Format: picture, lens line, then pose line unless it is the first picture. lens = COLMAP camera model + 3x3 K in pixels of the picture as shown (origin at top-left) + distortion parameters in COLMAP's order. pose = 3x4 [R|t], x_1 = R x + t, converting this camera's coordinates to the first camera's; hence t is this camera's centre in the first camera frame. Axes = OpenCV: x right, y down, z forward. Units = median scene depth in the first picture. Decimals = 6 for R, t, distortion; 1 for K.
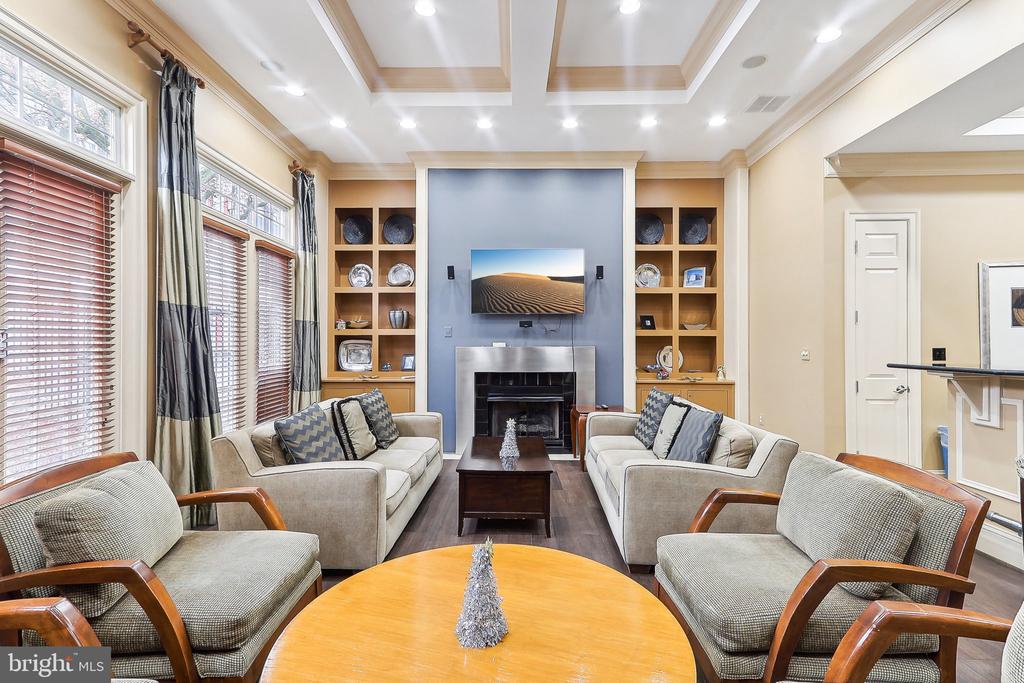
lens RADIAL K [[471.3, 0, 507.3], [0, 471.3, 347.9], [0, 0, 1]] dist [0.001235, -0.002549]
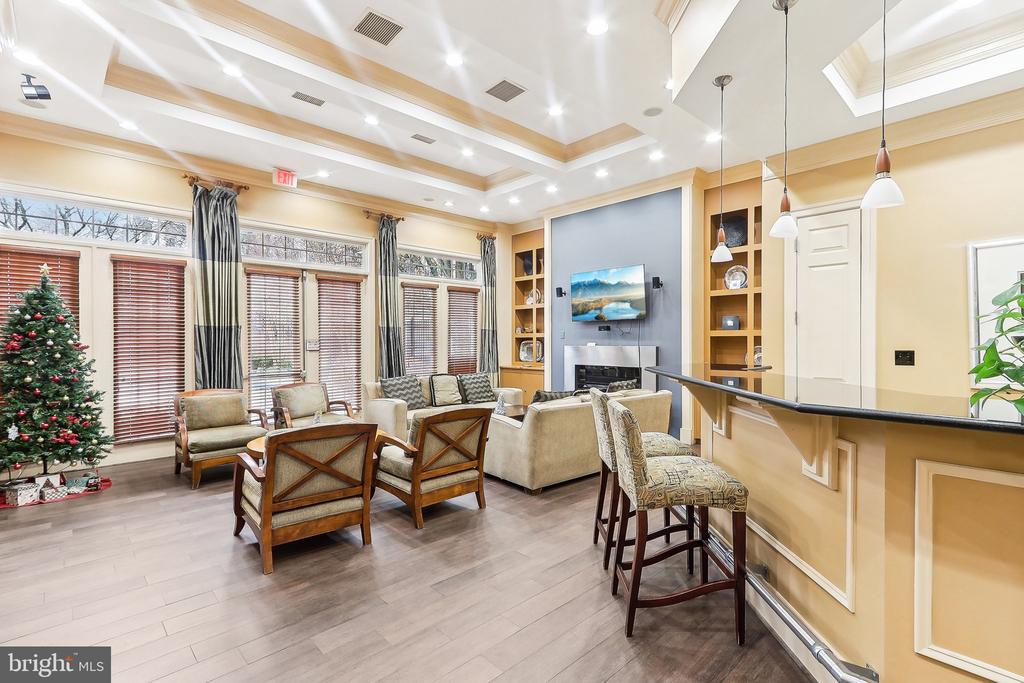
lens RADIAL K [[471.3, 0, 510.5], [0, 471.3, 339.8], [0, 0, 1]] dist [0.001235, -0.002549]
pose [[0.697865, -0.004338, -0.716216, 0.764603], [-0.001740, 0.999968, -0.007752, -0.008638], [0.716227, 0.006656, 0.697835, -0.070768]]
